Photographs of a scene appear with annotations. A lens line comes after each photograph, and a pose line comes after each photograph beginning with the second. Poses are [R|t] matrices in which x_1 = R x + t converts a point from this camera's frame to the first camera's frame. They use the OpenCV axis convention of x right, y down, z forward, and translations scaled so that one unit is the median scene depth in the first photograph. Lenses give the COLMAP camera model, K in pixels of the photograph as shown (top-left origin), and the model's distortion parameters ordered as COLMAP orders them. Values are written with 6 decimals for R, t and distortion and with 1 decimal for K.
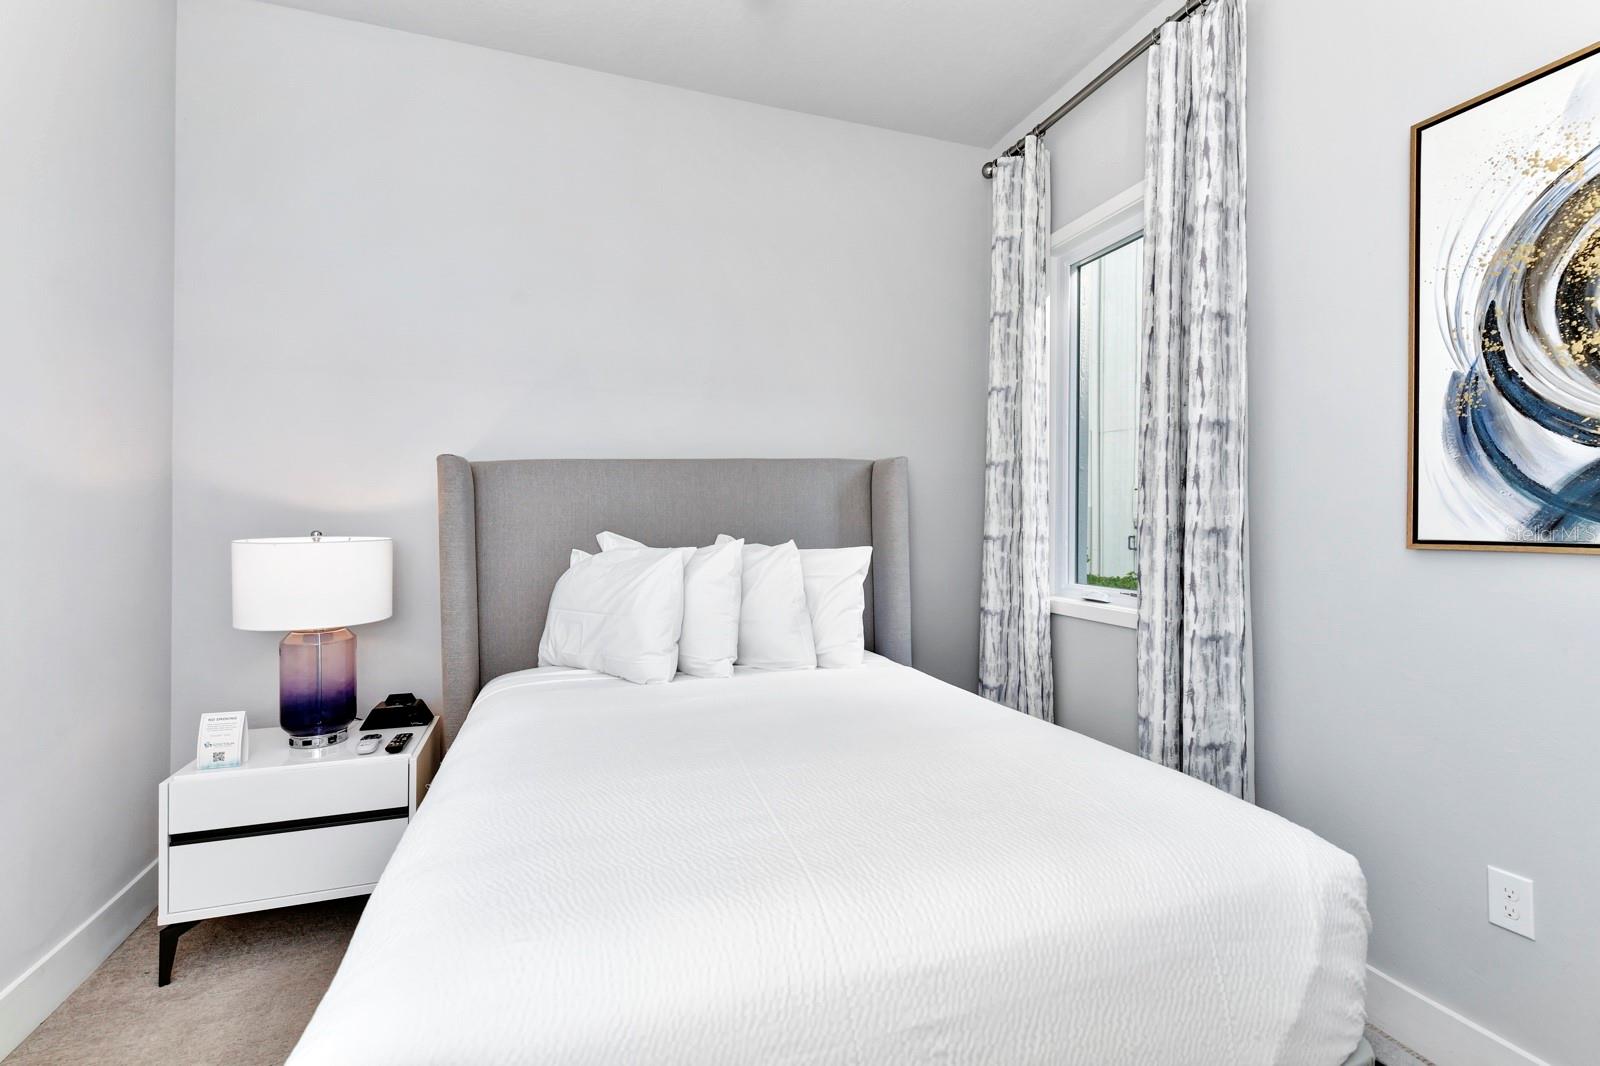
lens RADIAL K [[714.9, 0, 796.5], [0, 714.9, 533.7], [0, 0, 1]] dist [0.018688, -0.003661]
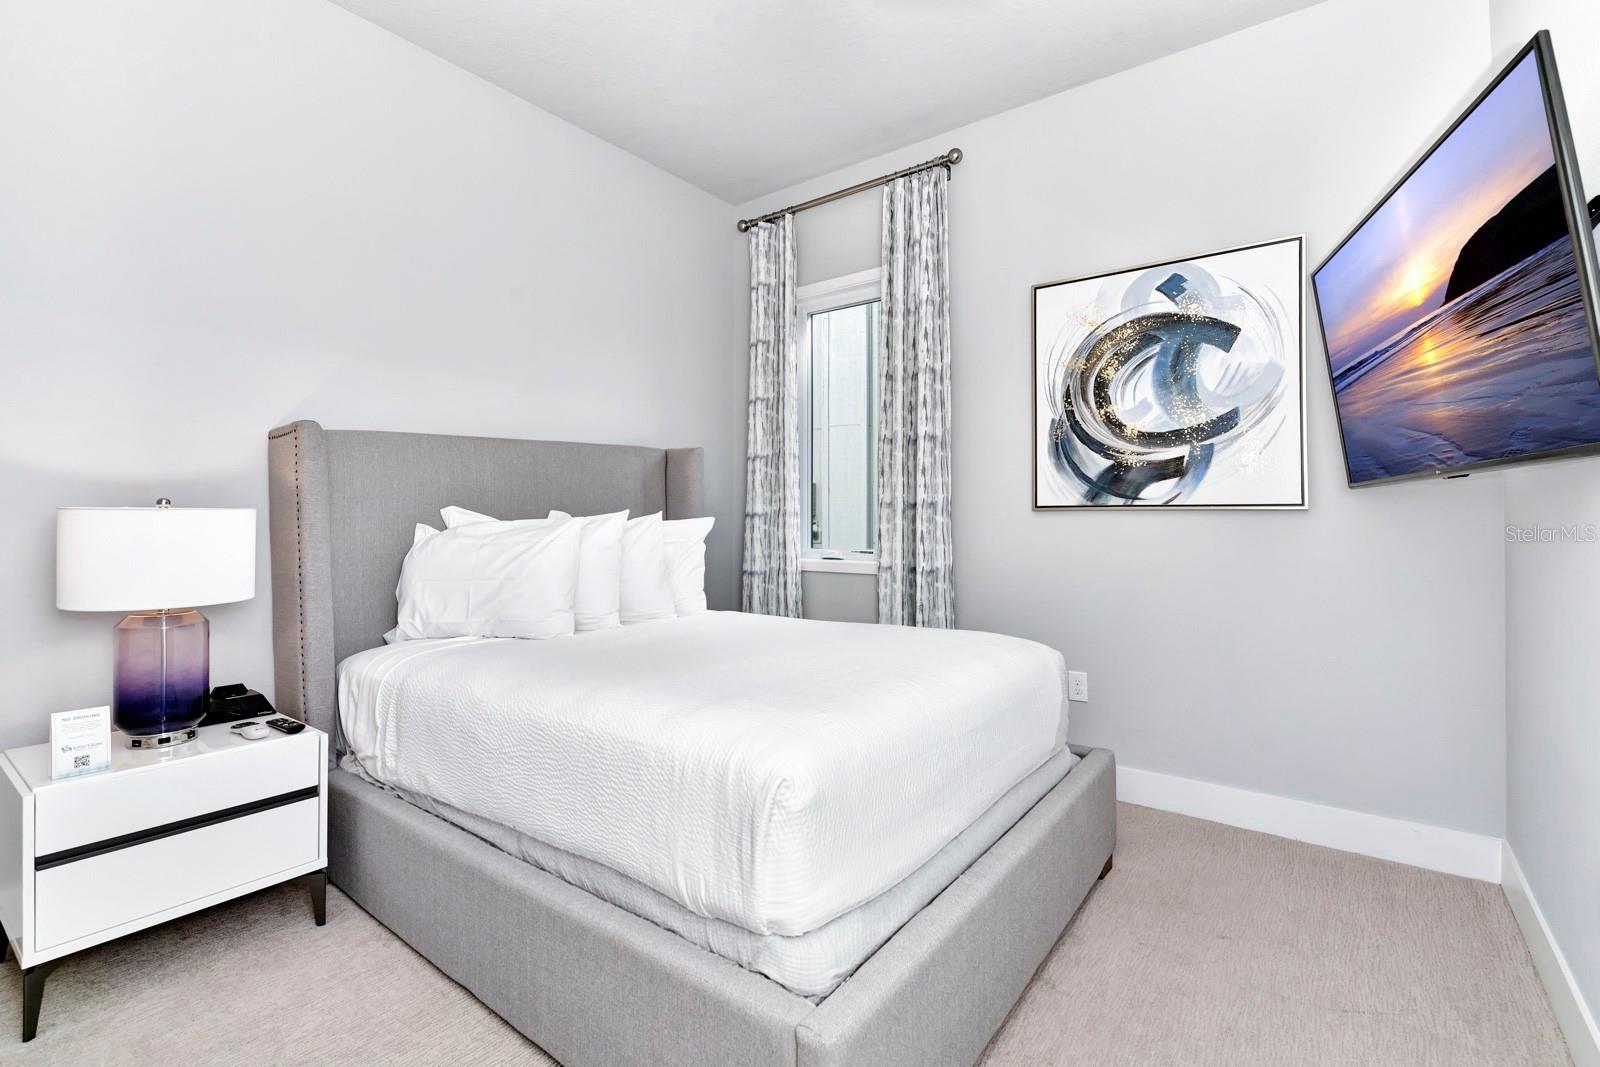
lens RADIAL K [[714.9, 0, 807.9], [0, 714.9, 521.1], [0, 0, 1]] dist [0.018688, -0.003661]
pose [[0.834206, -0.006894, 0.551410, -0.496987], [0.013651, 0.999874, -0.008150, 0.040796], [-0.551284, 0.014326, 0.834195, -0.164146]]
